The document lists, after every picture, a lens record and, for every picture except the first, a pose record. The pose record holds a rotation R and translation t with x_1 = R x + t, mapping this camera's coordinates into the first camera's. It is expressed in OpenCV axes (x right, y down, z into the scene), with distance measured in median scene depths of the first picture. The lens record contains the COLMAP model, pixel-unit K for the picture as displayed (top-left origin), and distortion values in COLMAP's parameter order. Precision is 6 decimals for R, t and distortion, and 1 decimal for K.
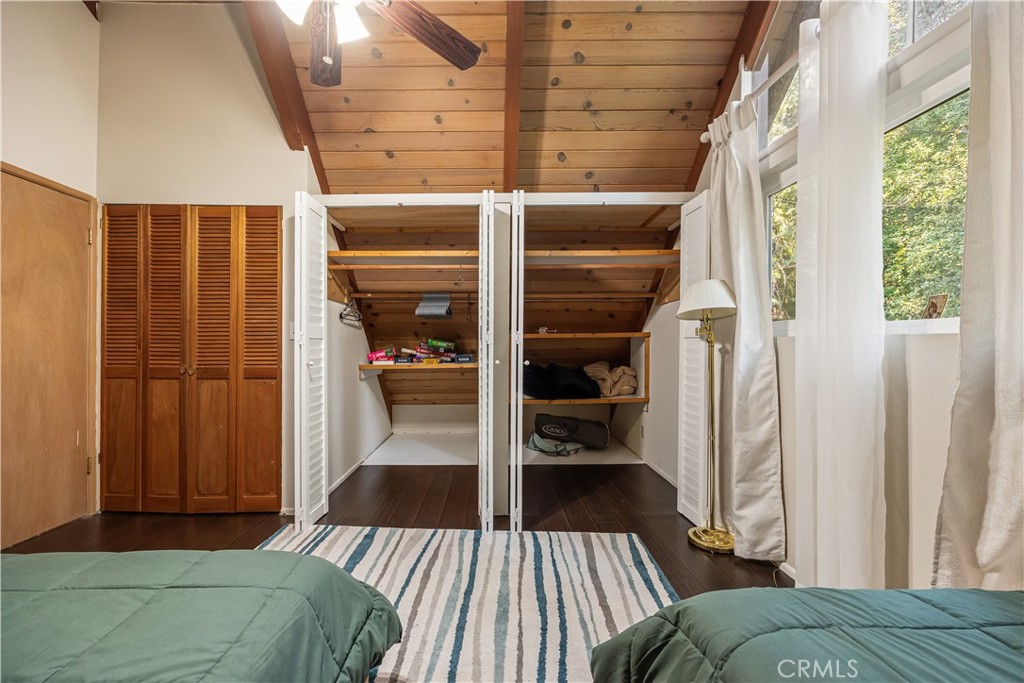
lens RADIAL K [[421.9, 0, 512.0], [0, 421.9, 341.5], [0, 0, 1]] dist [-0.000175, 0.000006]
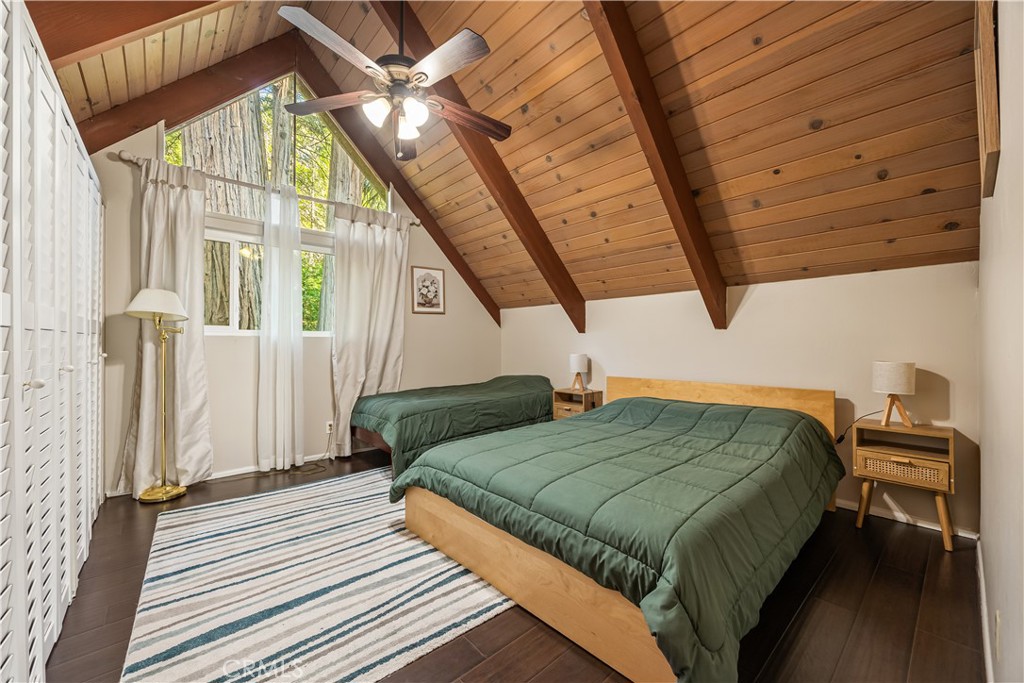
lens RADIAL K [[393.0, 0, 514.7], [0, 393.0, 346.7], [0, 0, 1]] dist [-0.000945, -0.000061]
pose [[-0.678970, -0.003476, 0.734158, -1.203876], [-0.005490, 0.999985, -0.000343, 0.023910], [-0.734145, -0.004264, -0.678979, 1.138799]]
